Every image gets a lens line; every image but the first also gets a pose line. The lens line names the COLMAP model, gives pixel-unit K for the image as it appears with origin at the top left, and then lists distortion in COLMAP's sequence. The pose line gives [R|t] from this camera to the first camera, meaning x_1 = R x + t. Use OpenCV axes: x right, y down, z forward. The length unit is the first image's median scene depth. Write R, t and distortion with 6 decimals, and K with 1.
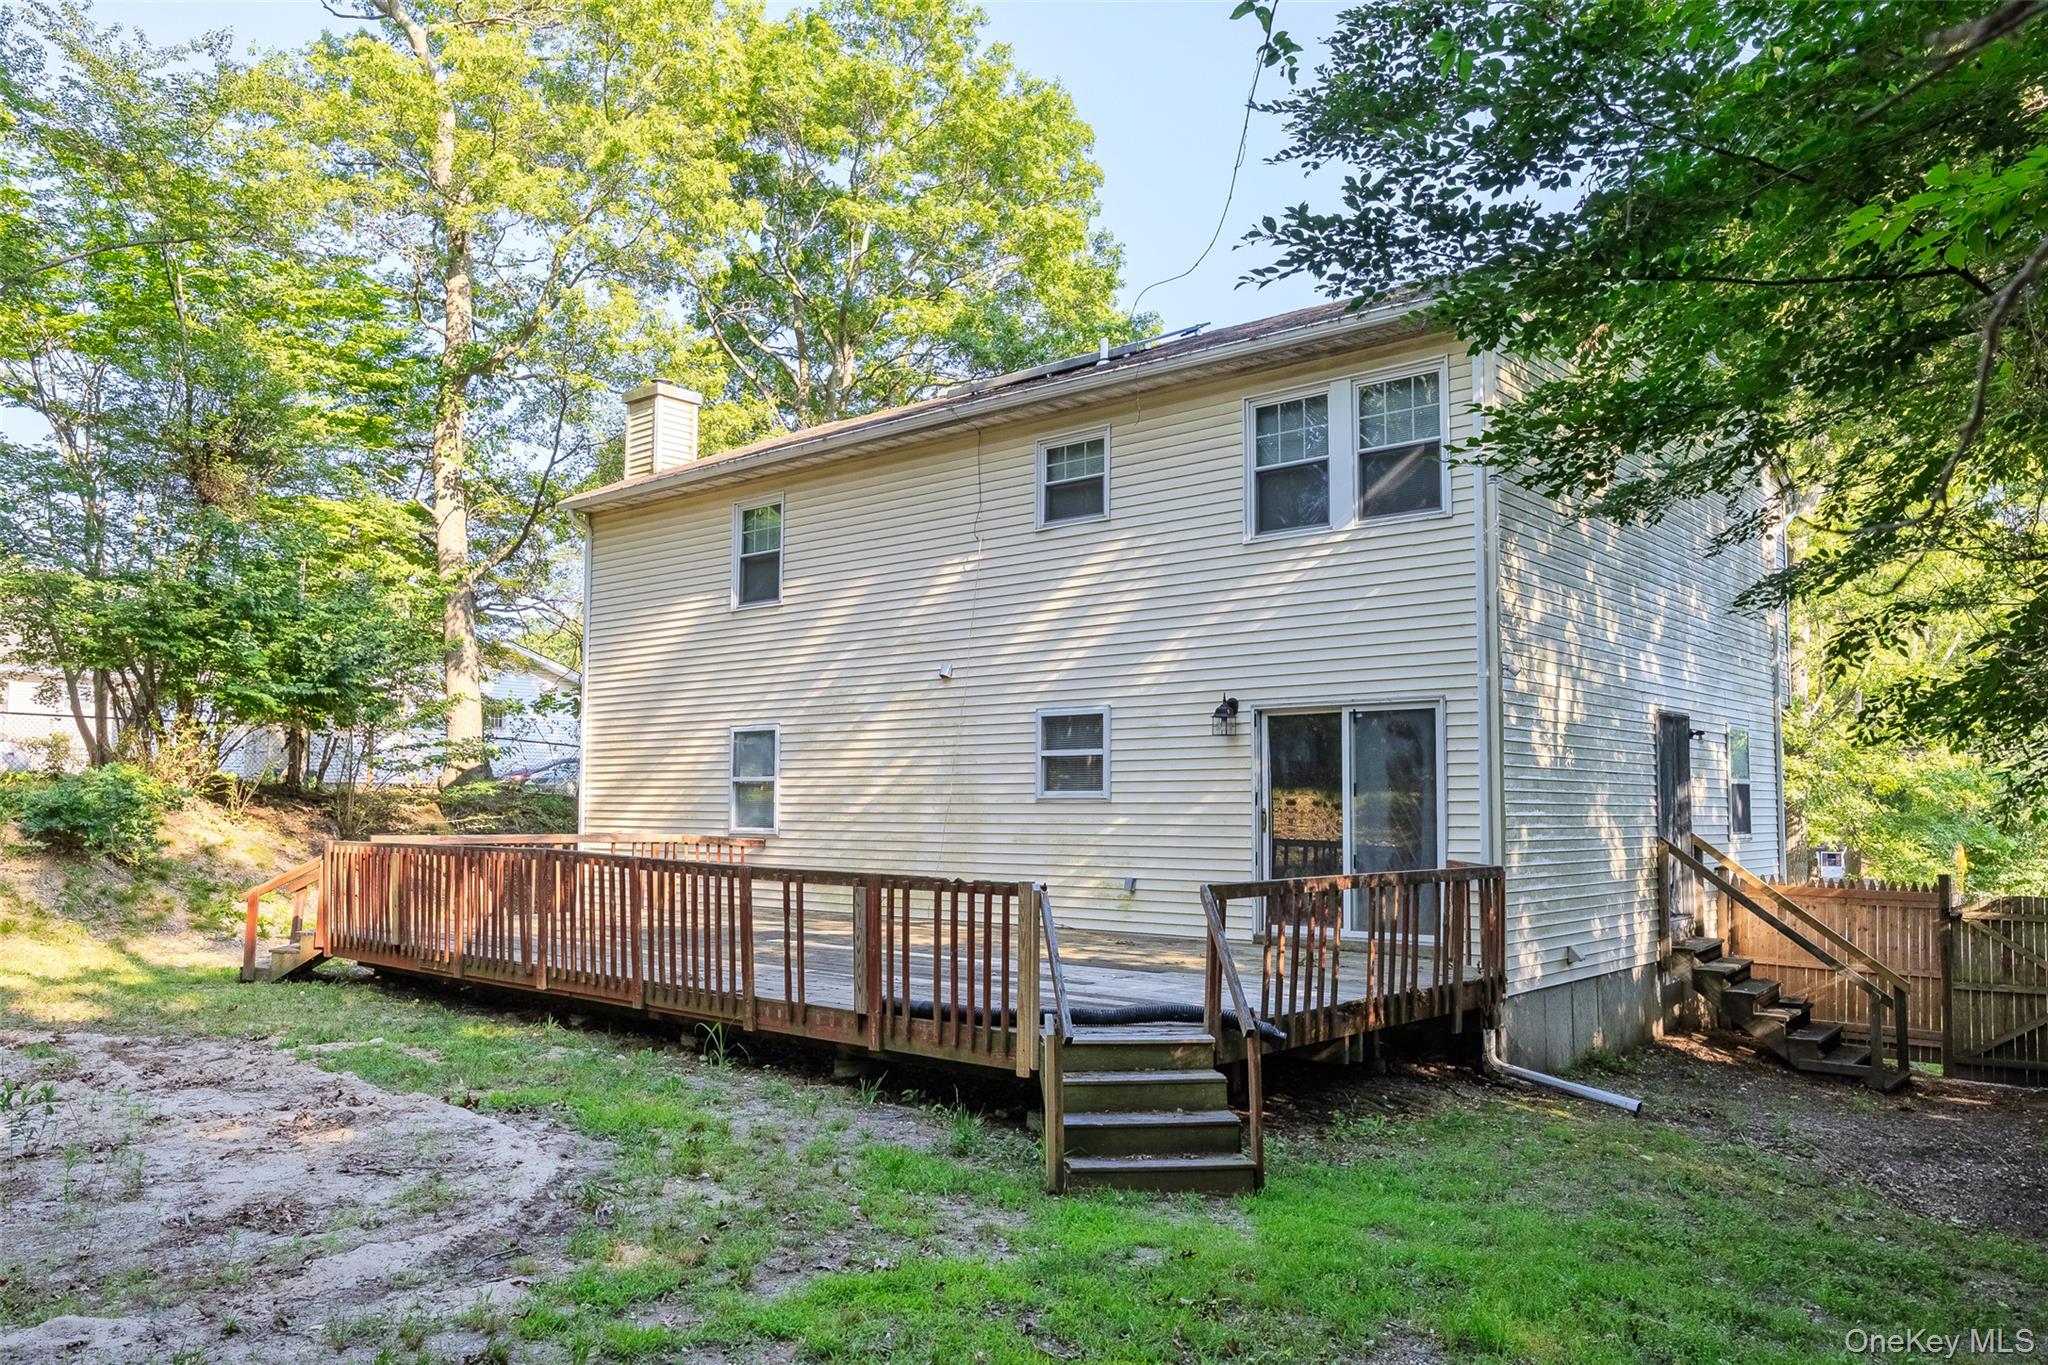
lens RADIAL K [[1491.3, 0, 1022.2], [0, 1491.3, 693.4], [0, 0, 1]] dist [-0.013484, -0.004547]
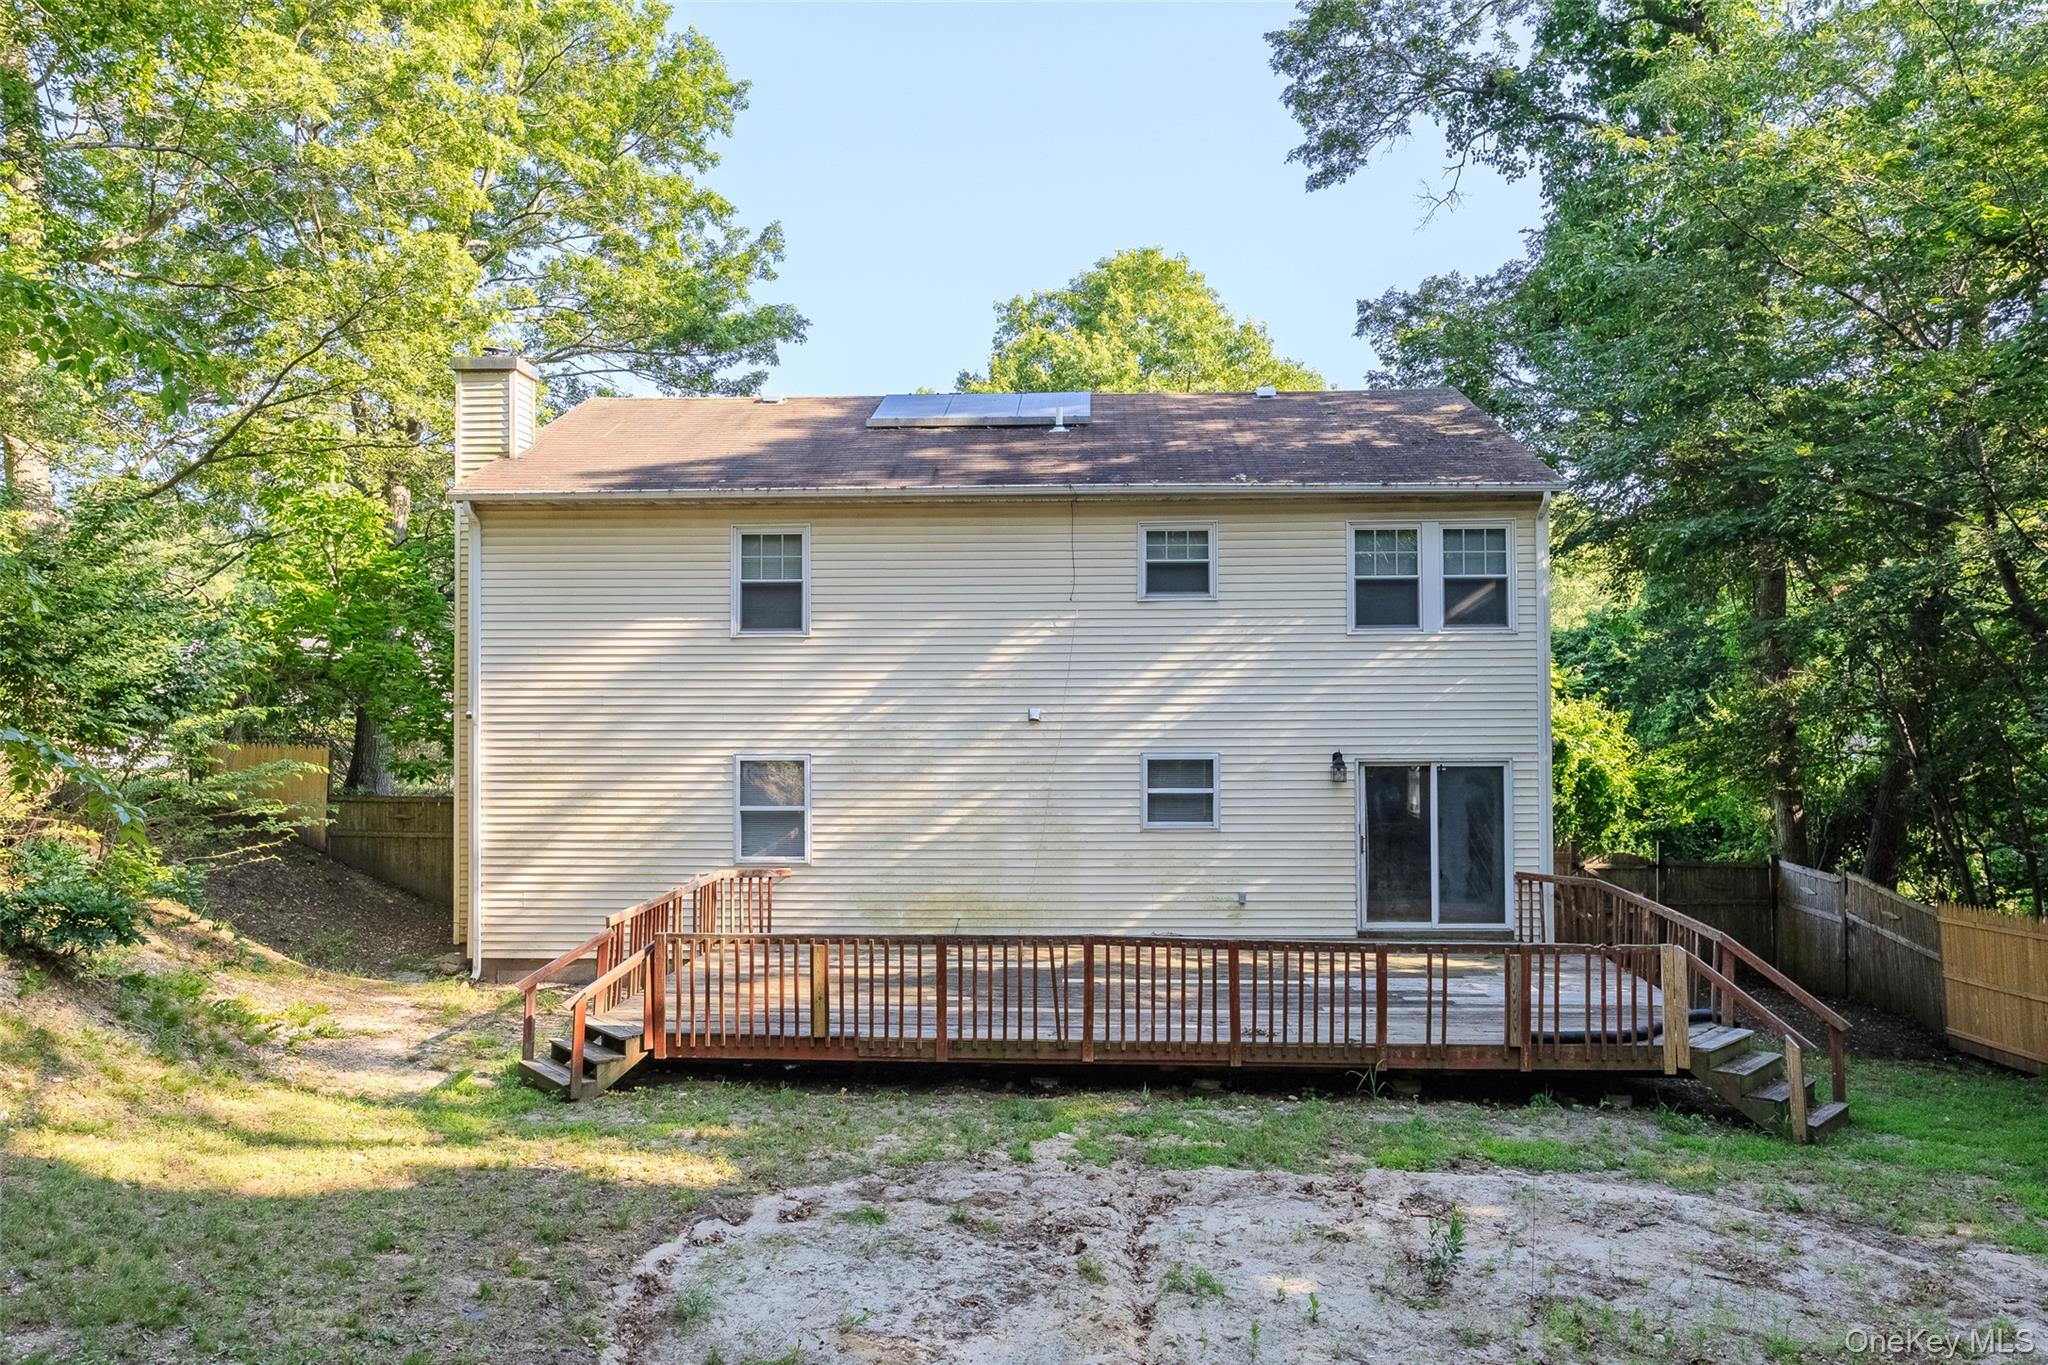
lens RADIAL K [[1491.3, 0, 1024.7], [0, 1491.3, 674.7], [0, 0, 1]] dist [-0.013484, -0.004547]
pose [[0.777469, -0.001470, 0.628919, -0.872196], [-0.042452, 0.997594, 0.054811, -0.121489], [-0.627486, -0.069313, 0.775536, 0.157706]]
